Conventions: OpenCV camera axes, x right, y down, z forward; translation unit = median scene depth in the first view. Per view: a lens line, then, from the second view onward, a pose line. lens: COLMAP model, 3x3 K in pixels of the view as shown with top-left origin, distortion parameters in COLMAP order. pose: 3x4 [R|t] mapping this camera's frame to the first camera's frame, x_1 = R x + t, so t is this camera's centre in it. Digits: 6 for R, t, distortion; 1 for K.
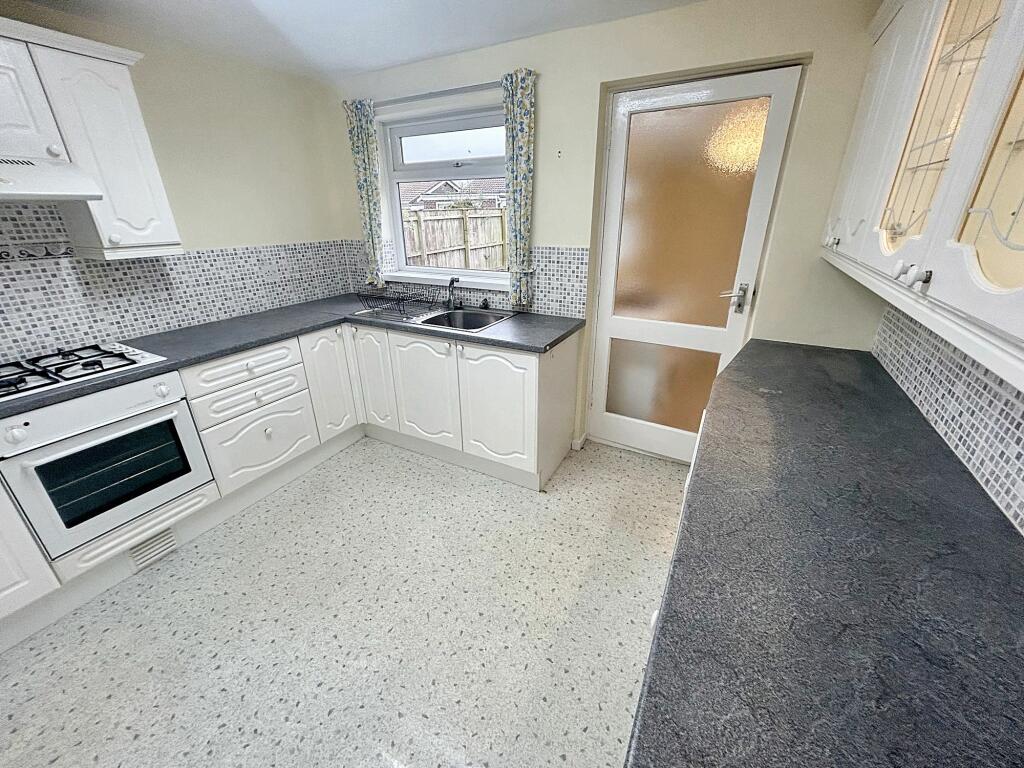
lens RADIAL K [[411.8, 0, 508.9], [0, 411.8, 383.8], [0, 0, 1]] dist [0.002177, 0.000309]
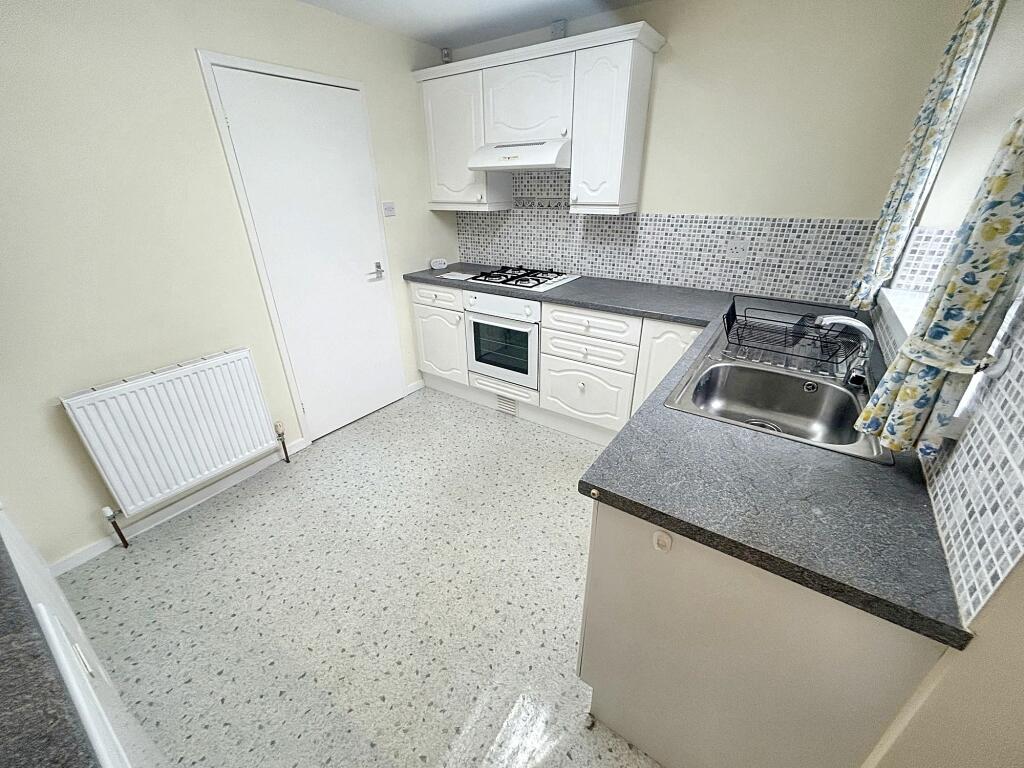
lens RADIAL K [[411.8, 0, 511.0], [0, 411.8, 381.2], [0, 0, 1]] dist [0.002177, 0.000309]
pose [[-0.095792, 0.444741, -0.890522, 0.432756], [-0.373509, 0.813205, 0.446305, -0.340978], [0.922667, 0.375370, 0.088216, 0.811644]]
